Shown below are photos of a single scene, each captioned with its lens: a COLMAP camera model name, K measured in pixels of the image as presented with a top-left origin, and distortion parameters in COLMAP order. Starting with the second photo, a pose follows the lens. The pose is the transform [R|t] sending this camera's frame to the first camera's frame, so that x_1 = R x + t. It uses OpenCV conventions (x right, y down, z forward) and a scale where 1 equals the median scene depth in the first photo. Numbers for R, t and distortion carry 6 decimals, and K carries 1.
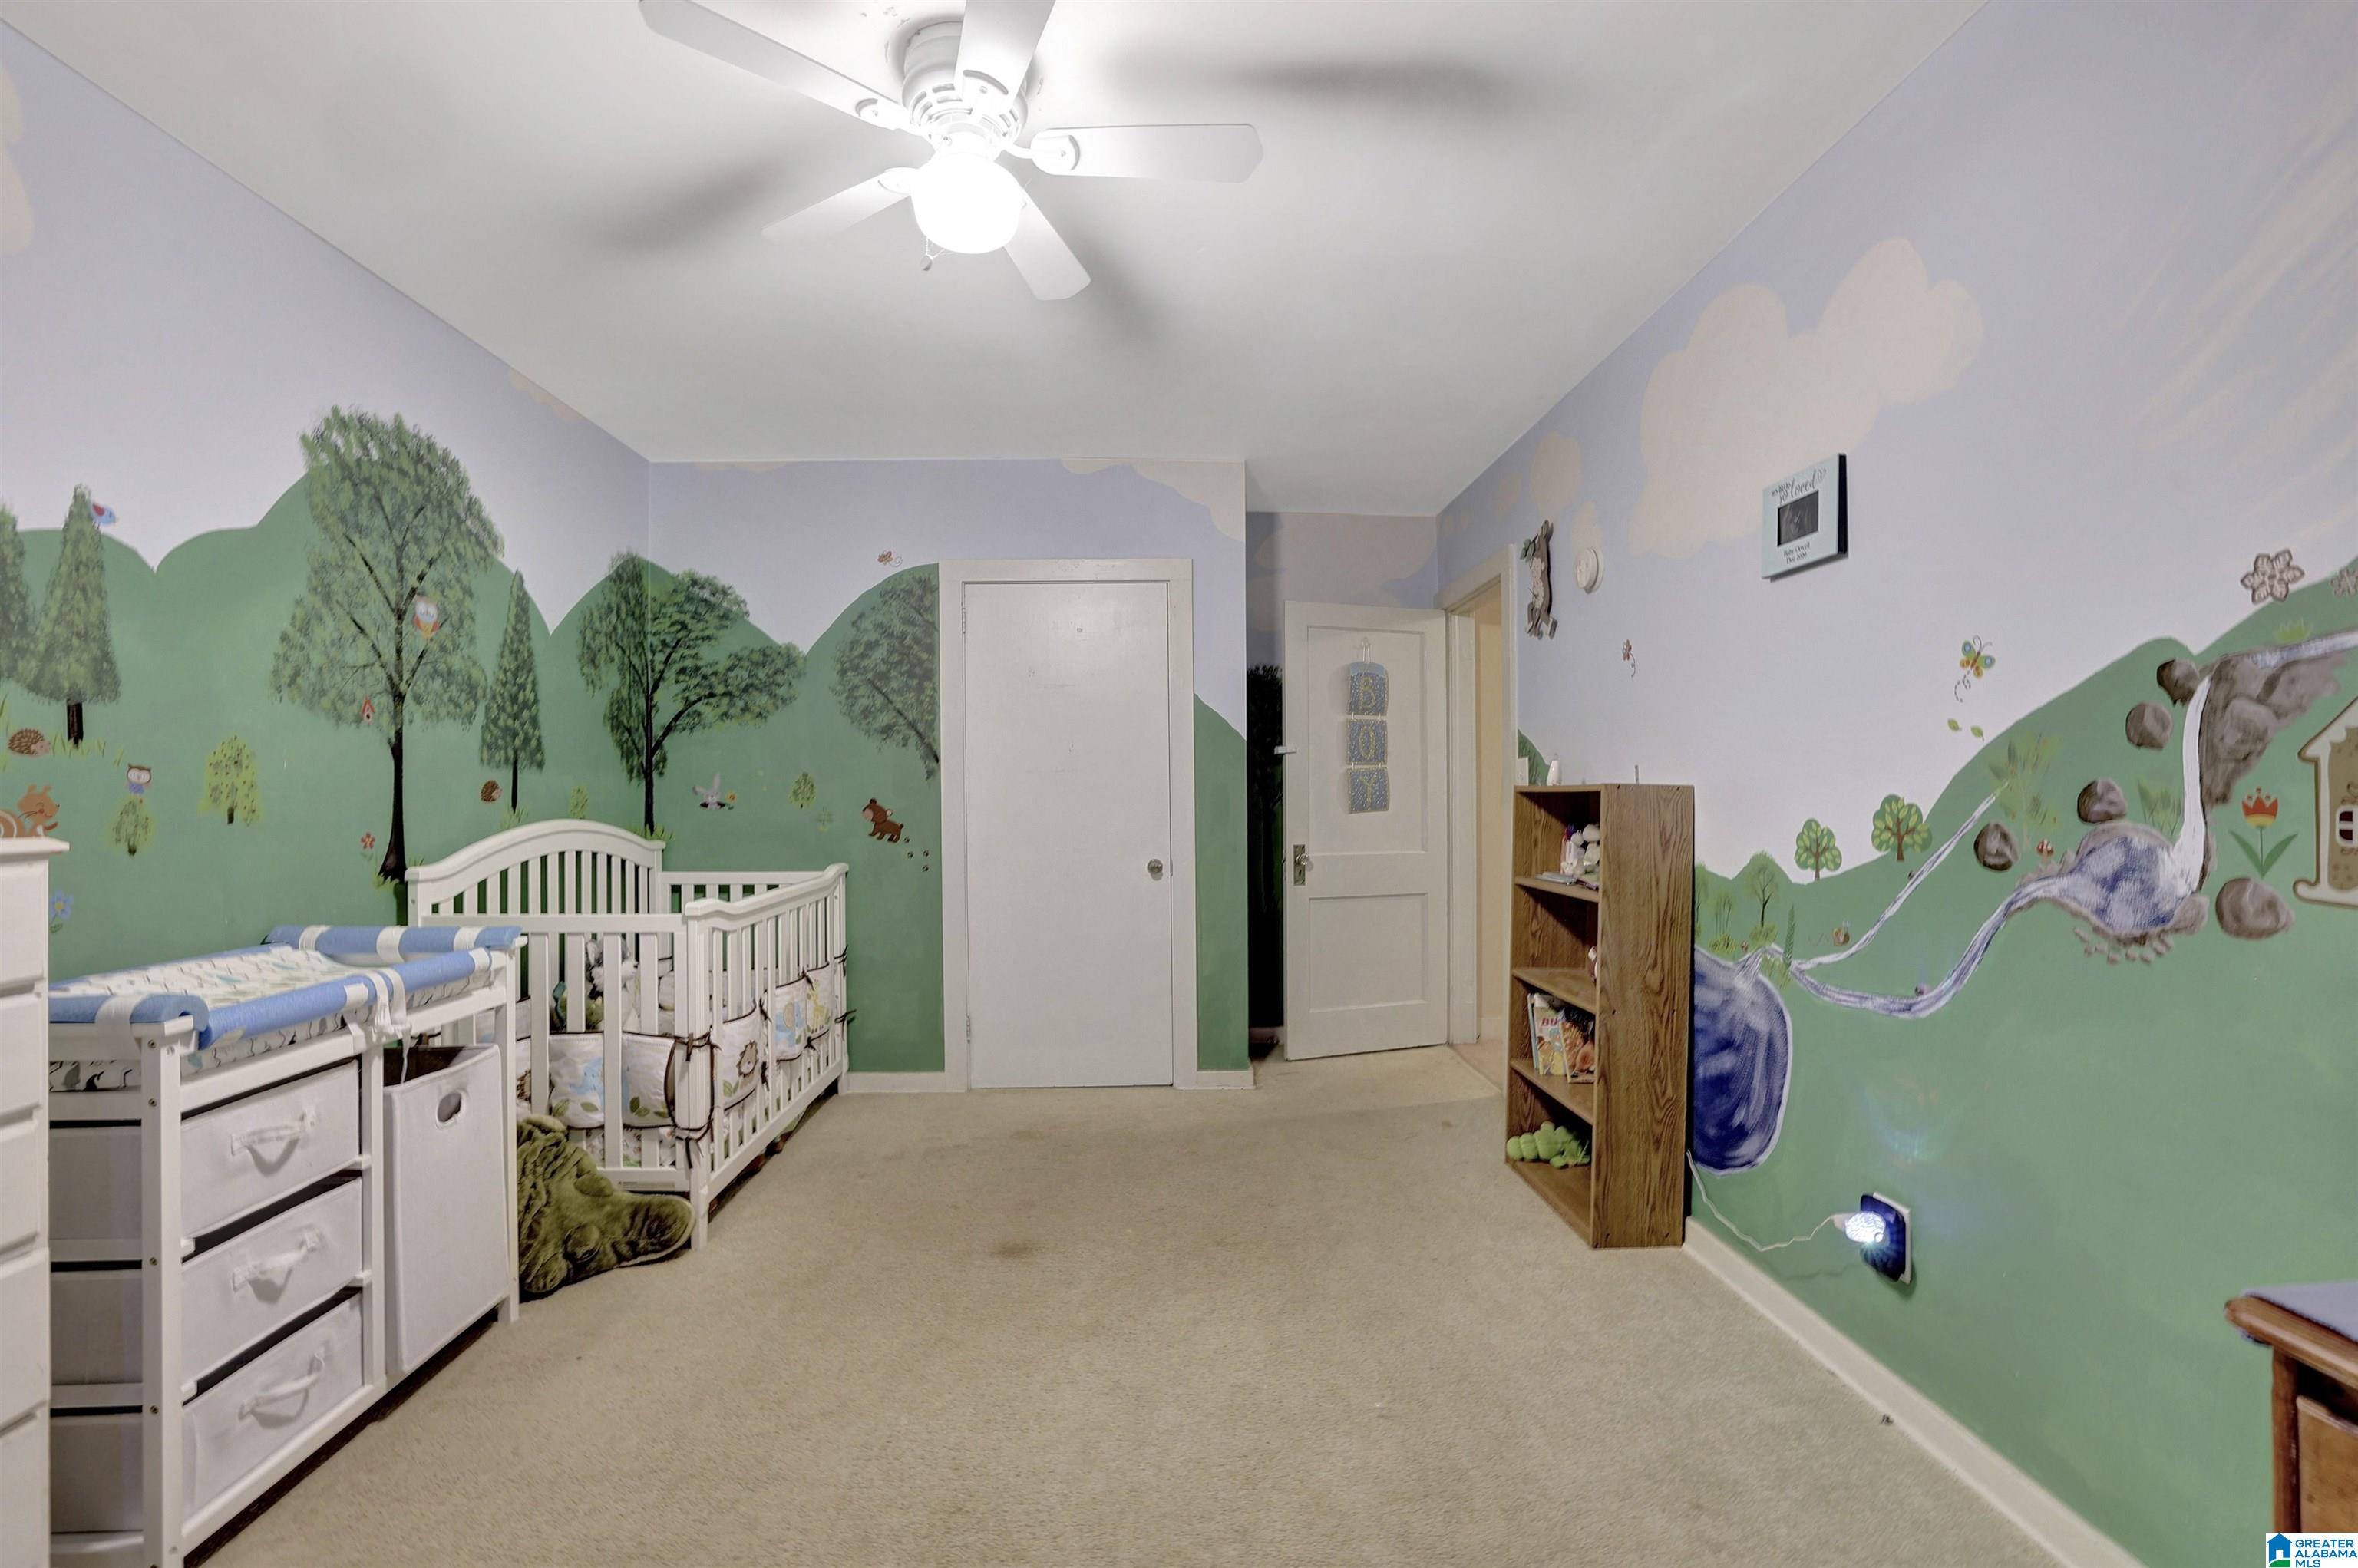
lens RADIAL K [[1021.1, 0, 1180.9], [0, 1021.1, 789.3], [0, 0, 1]] dist [-0.022758, 0.001267]
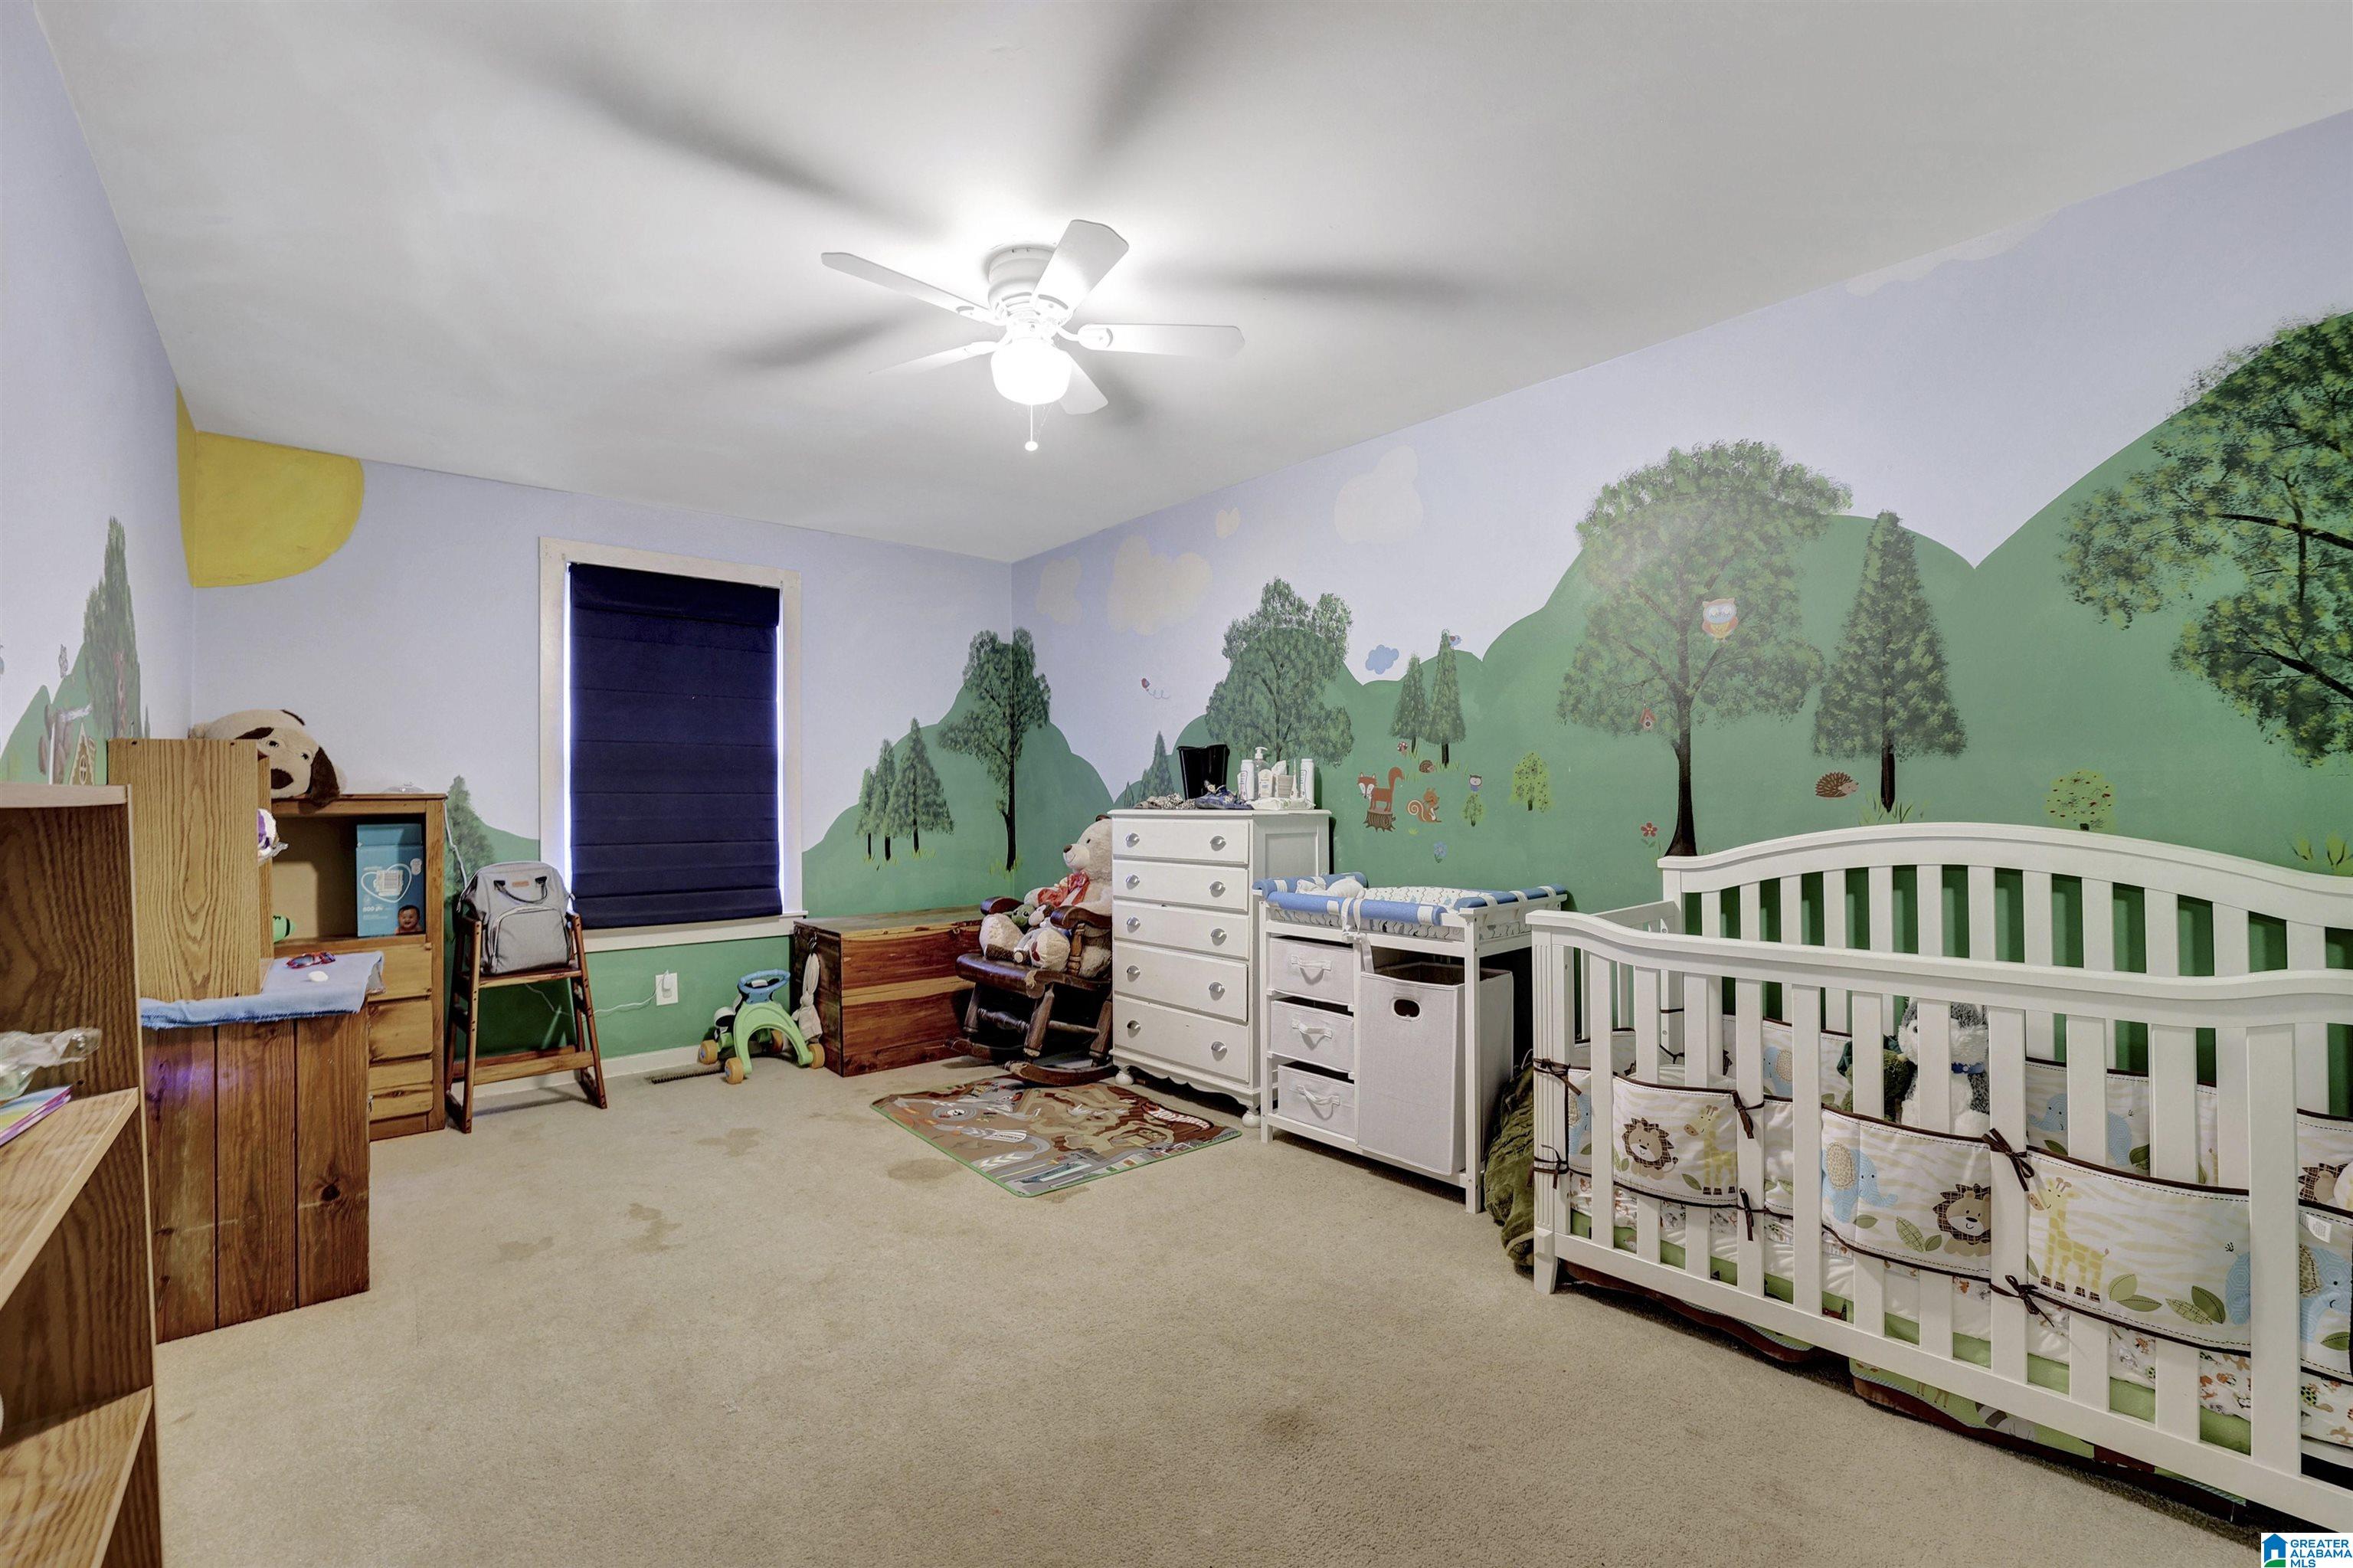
lens RADIAL K [[1019.0, 0, 1180.6], [0, 1019.0, 793.4], [0, 0, 1]] dist [-0.022758, 0.001267]
pose [[-0.784422, 0.002728, -0.620221, 0.345909], [0.009315, 0.999929, -0.007384, 0.012028], [0.620157, -0.011570, -0.784392, 1.545894]]
